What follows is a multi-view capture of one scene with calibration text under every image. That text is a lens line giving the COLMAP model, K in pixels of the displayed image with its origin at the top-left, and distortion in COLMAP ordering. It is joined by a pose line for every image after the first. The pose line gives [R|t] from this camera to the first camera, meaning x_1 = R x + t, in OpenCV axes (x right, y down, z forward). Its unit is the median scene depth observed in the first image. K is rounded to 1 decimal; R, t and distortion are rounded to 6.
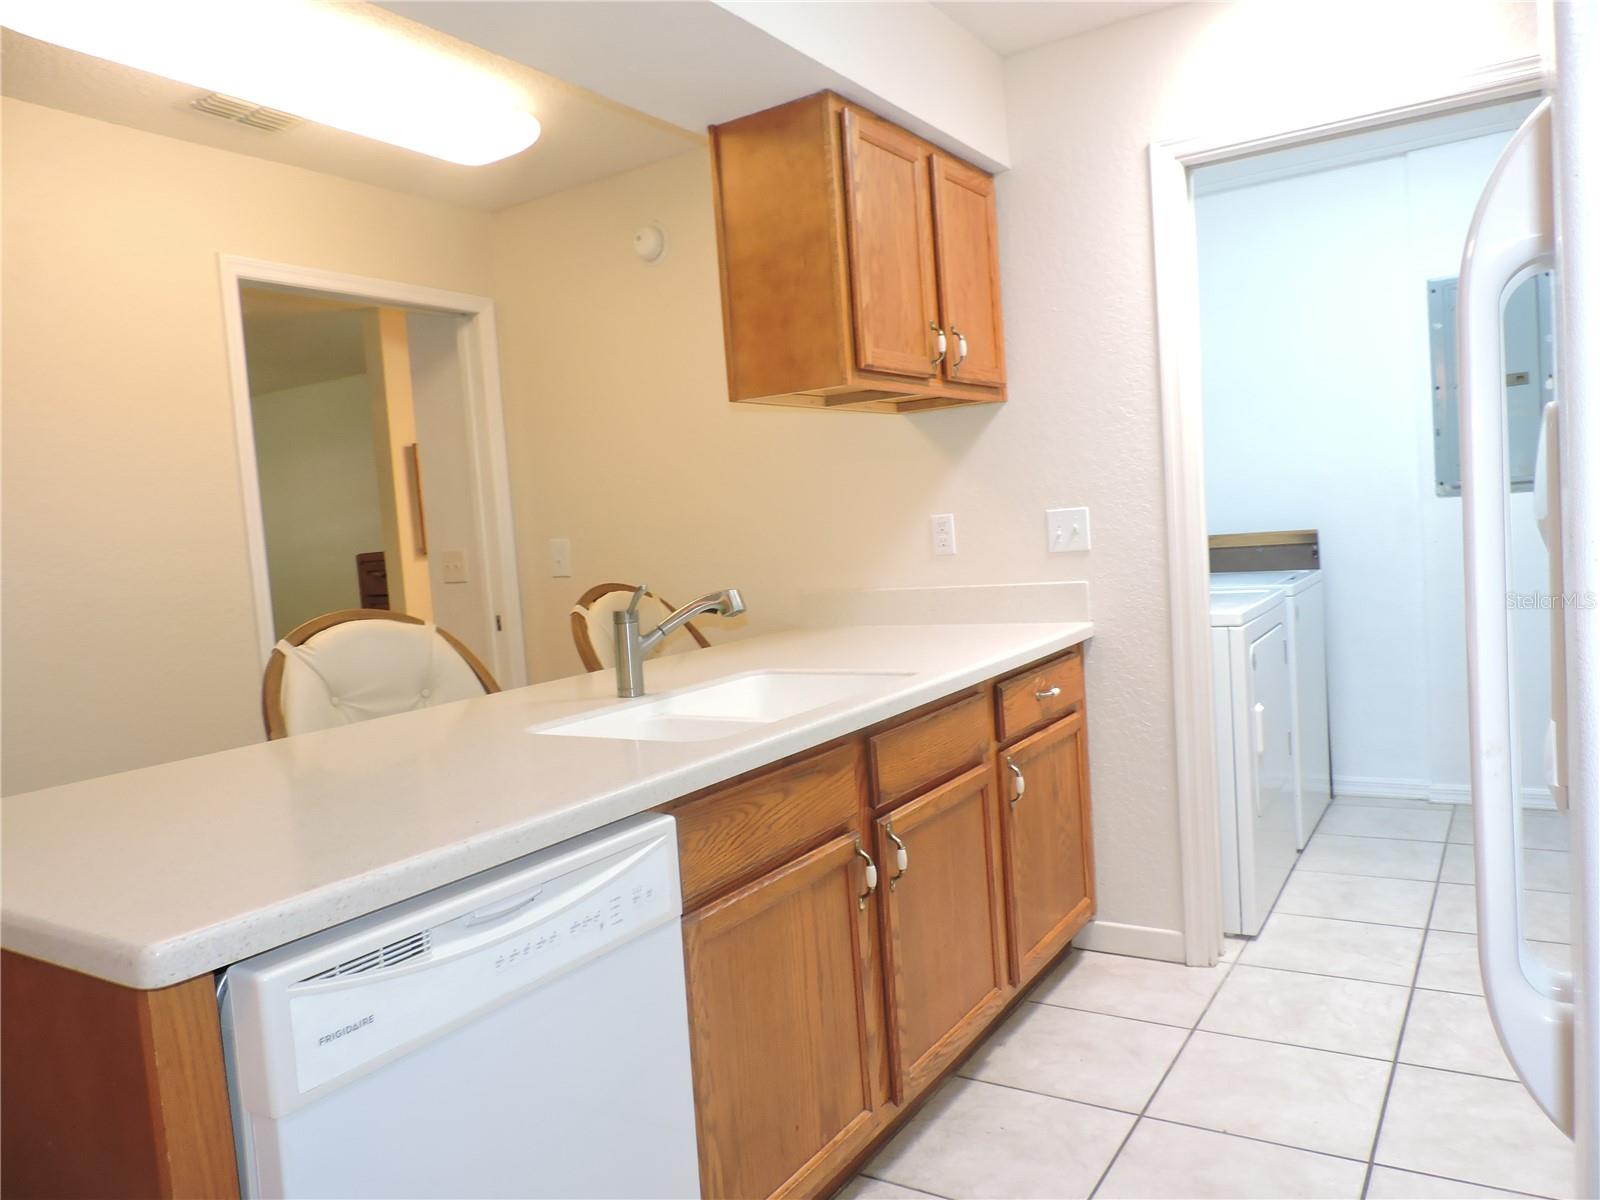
lens RADIAL K [[1135.5, 0, 806.7], [0, 1135.5, 599.3], [0, 0, 1]] dist [-0.028140, 0.010476]
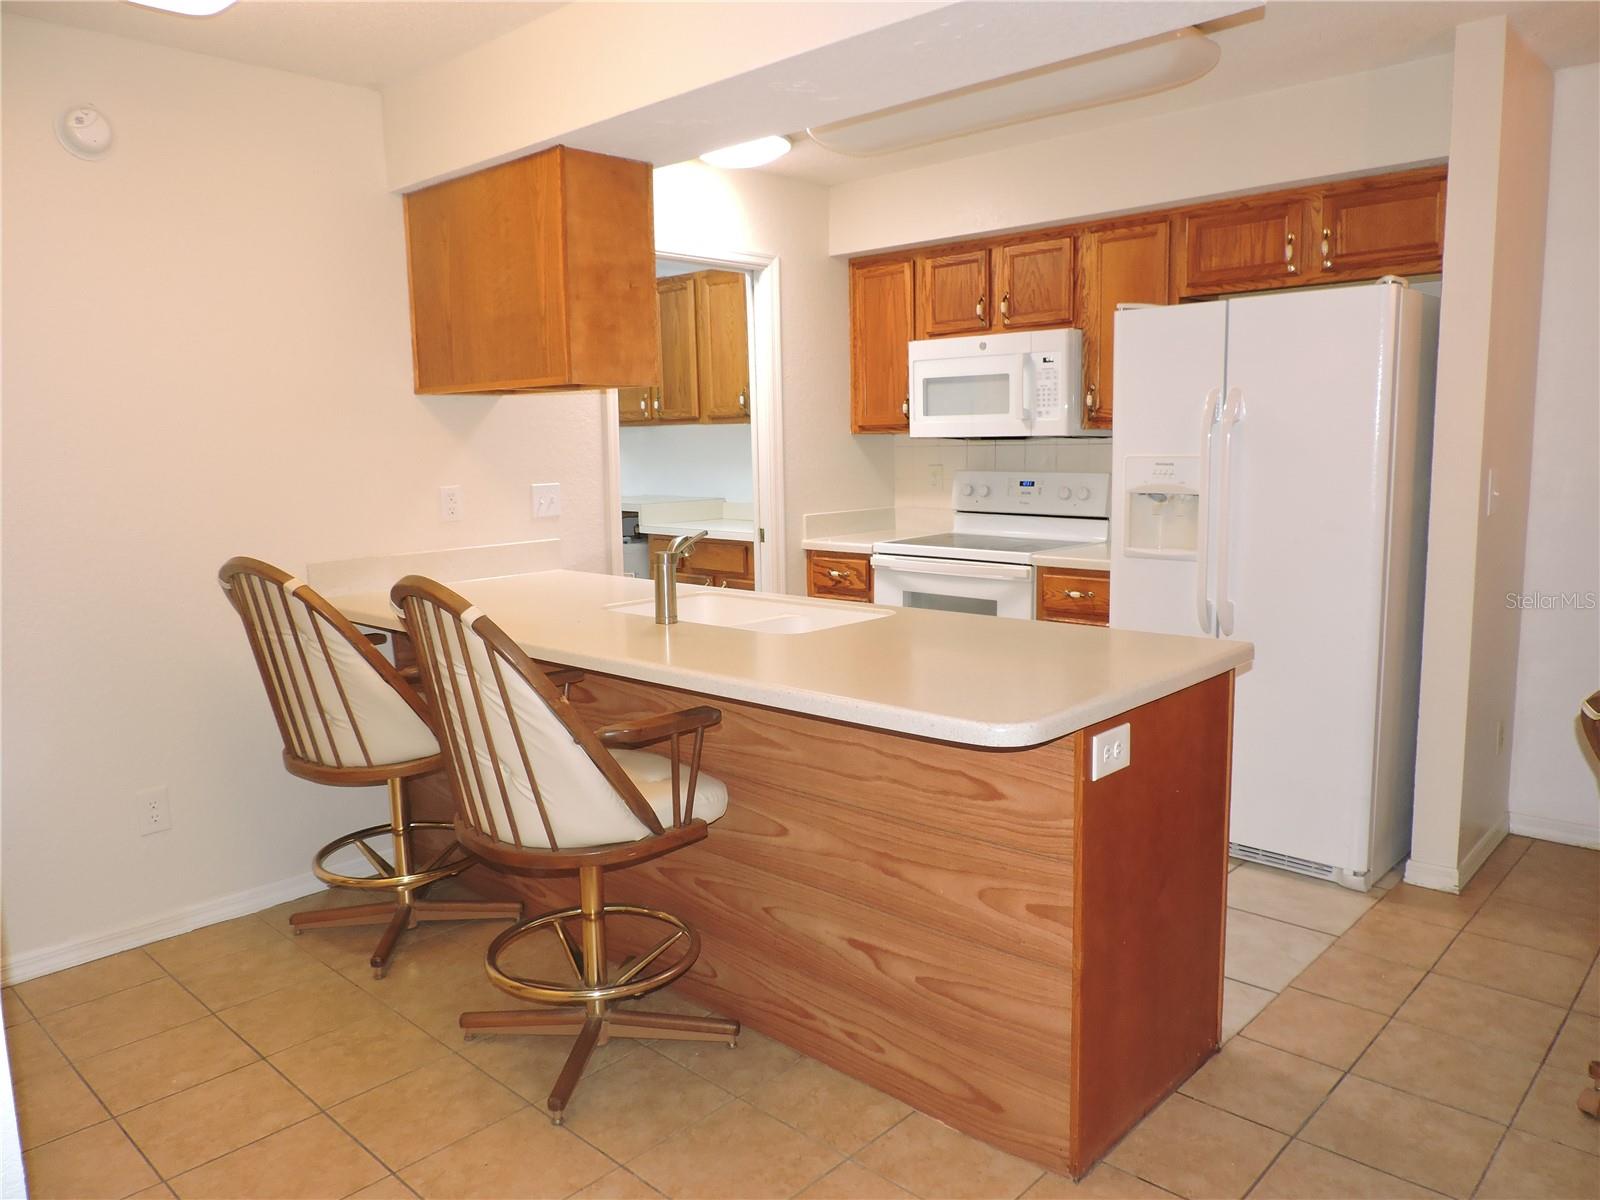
lens RADIAL K [[1135.5, 0, 802.6], [0, 1135.5, 600.7], [0, 0, 1]] dist [-0.028140, 0.010476]
pose [[0.178283, -0.069898, 0.981493, -0.747448], [0.068887, 0.995913, 0.058412, -0.001169], [-0.981565, 0.057198, 0.182370, 0.348986]]
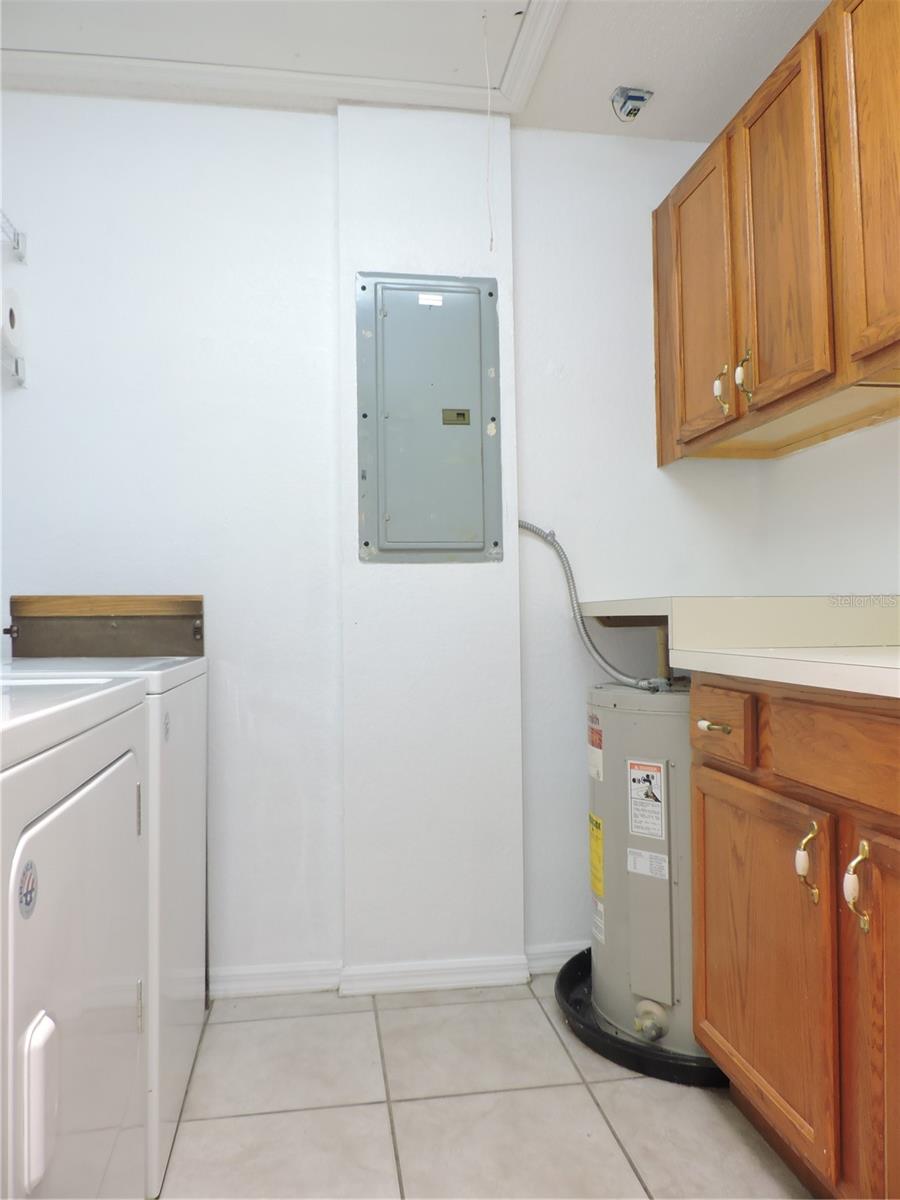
lens RADIAL K [[851.7, 0, 449.7], [0, 851.7, 588.7], [0, 0, 1]] dist [-0.028140, 0.010476]
pose [[0.747642, 0.092577, 0.657618, 0.240749], [-0.000921, 0.990379, -0.138375, 0.002943], [-0.664102, 0.102850, 0.740534, 0.553339]]
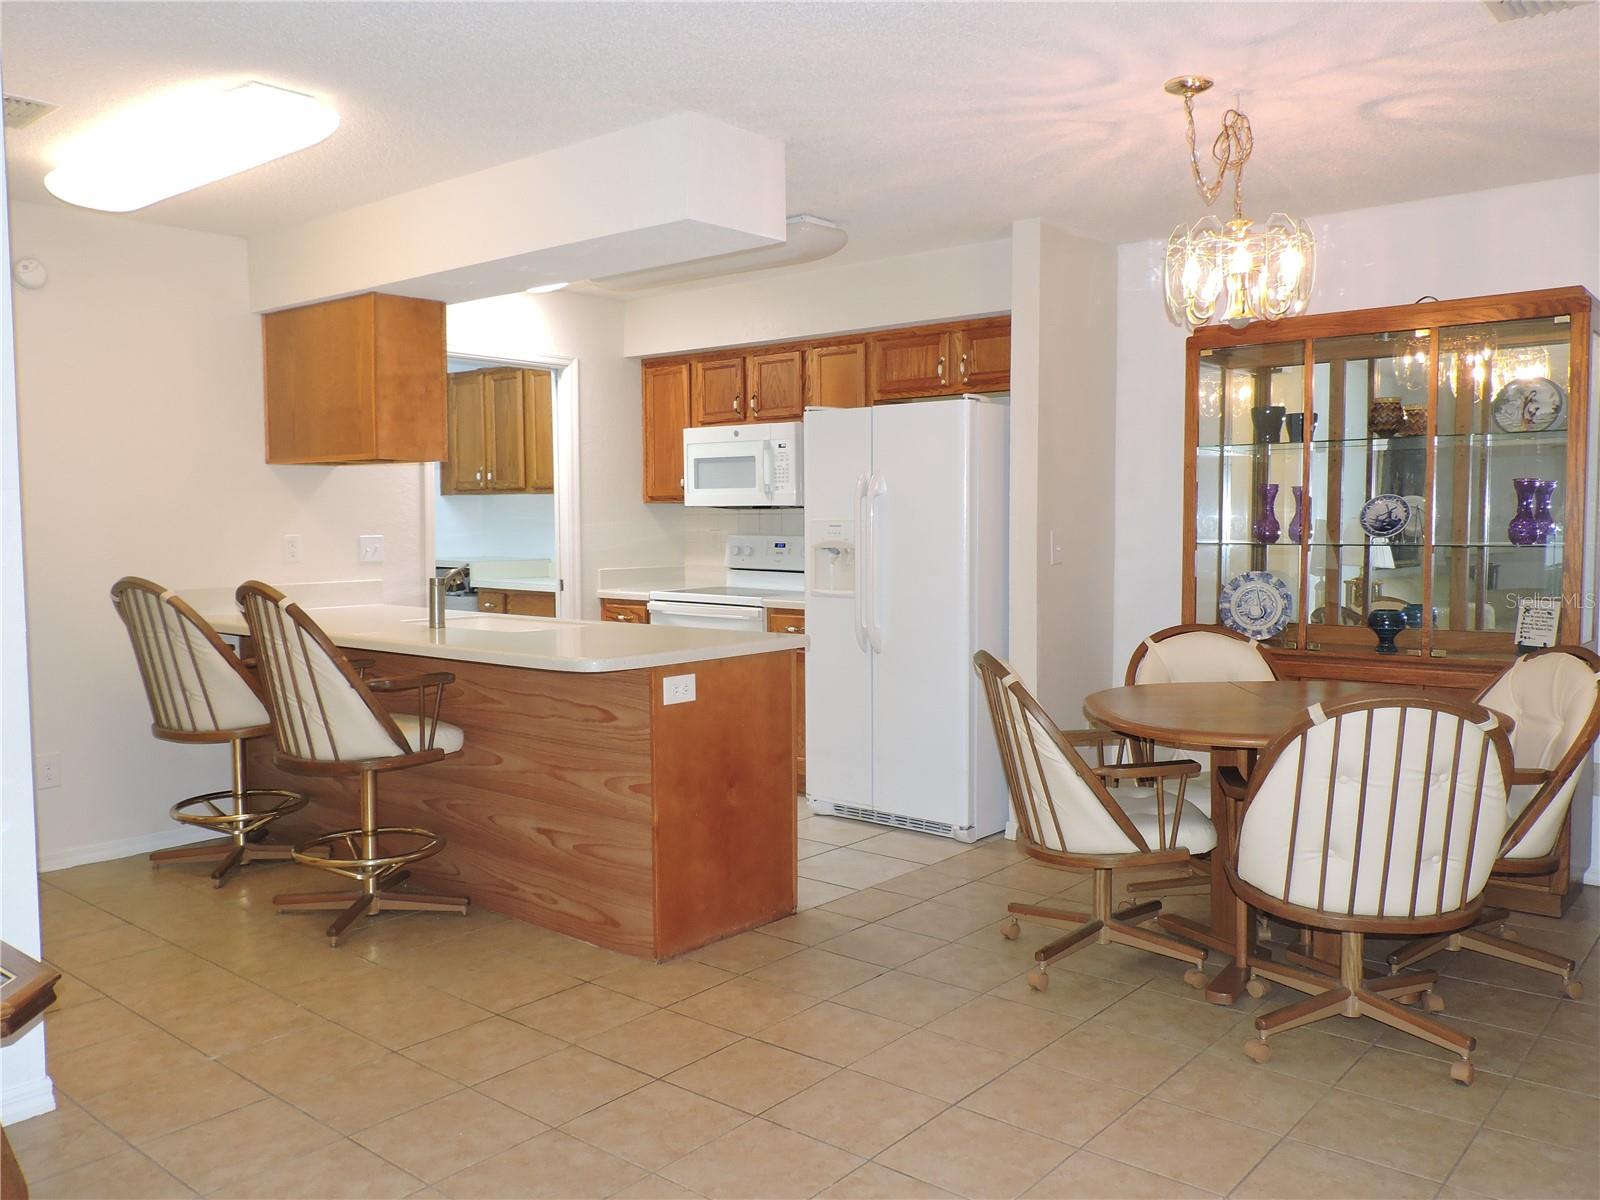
lens RADIAL K [[1273.9, 0, 805.1], [0, 1273.9, 605.7], [0, 0, 1]] dist [-0.023960, 0.020221]
pose [[0.123099, 0.005391, 0.992380, -1.134142], [0.056522, 0.998324, -0.012435, 0.059938], [-0.990783, 0.057622, 0.122588, 0.106060]]
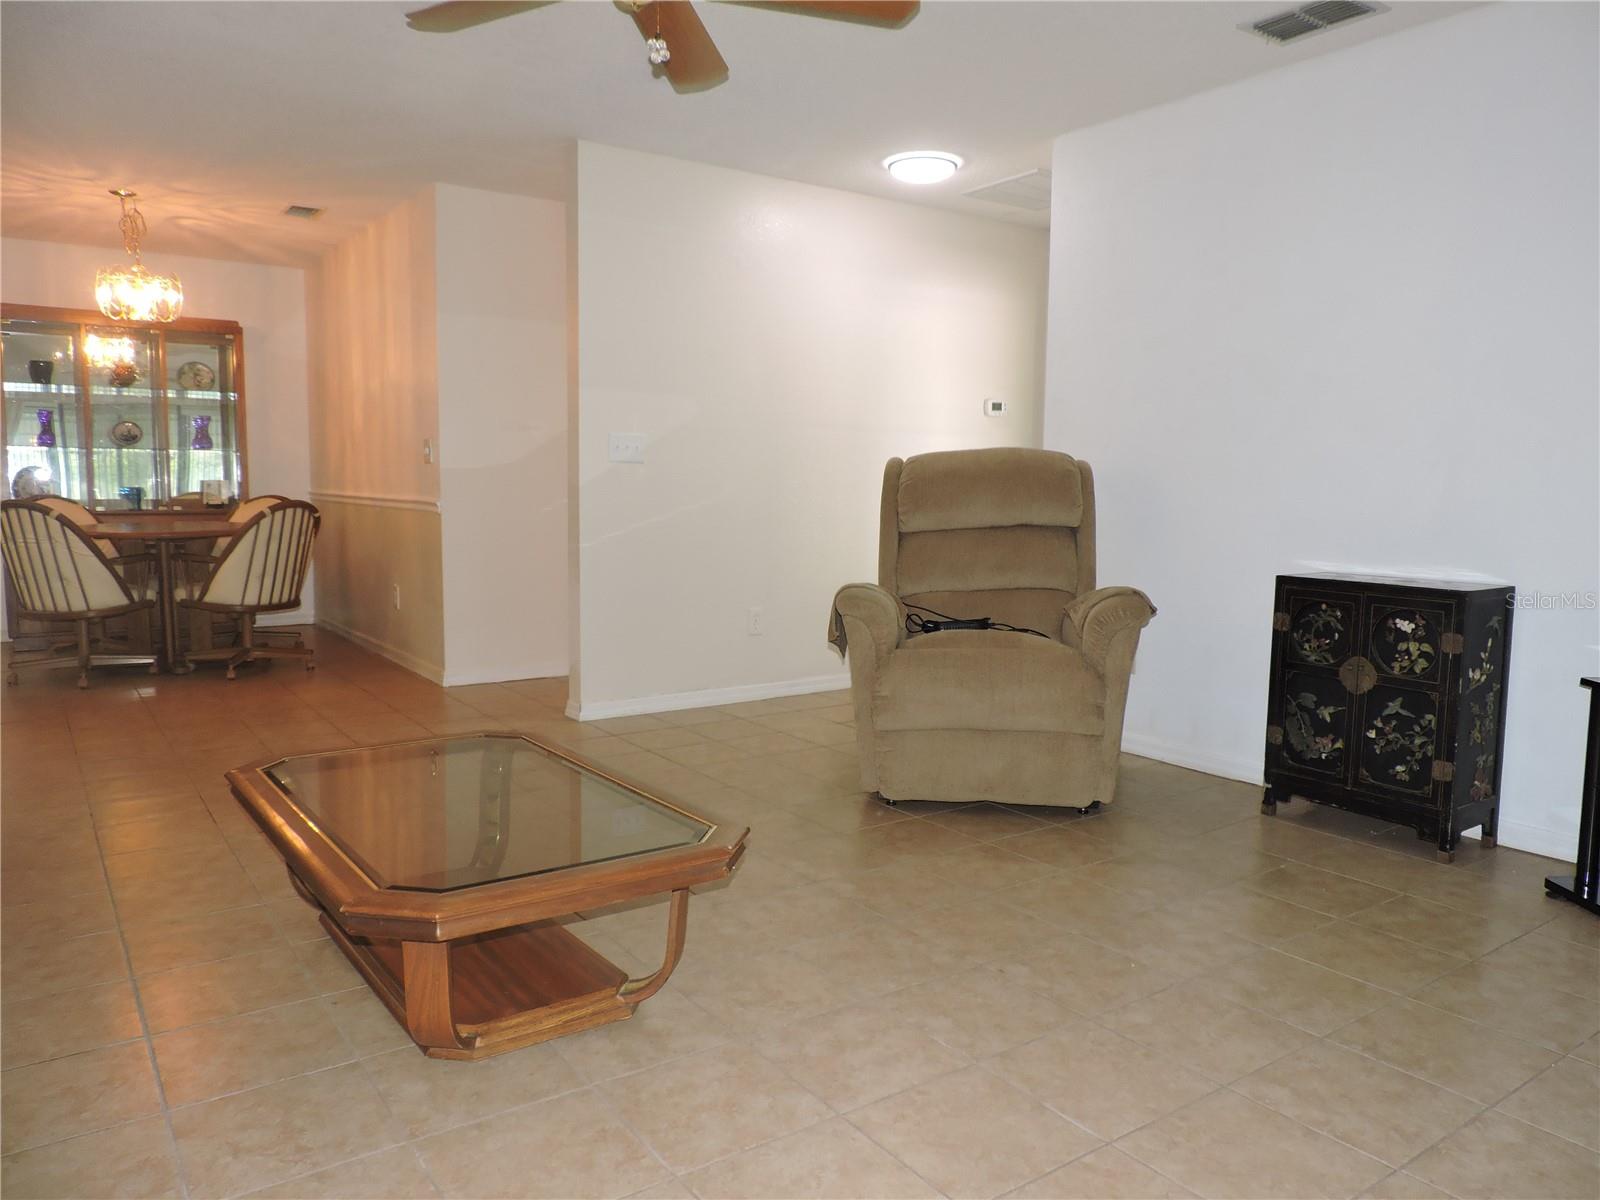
lens RADIAL K [[1135.5, 0, 815.4], [0, 1135.5, 595.9], [0, 0, 1]] dist [-0.028140, 0.010476]
pose [[-0.930513, 0.024657, 0.365428, -1.560702], [0.077200, 0.988520, 0.129881, 0.100161], [-0.358030, 0.149068, -0.921734, 0.968483]]
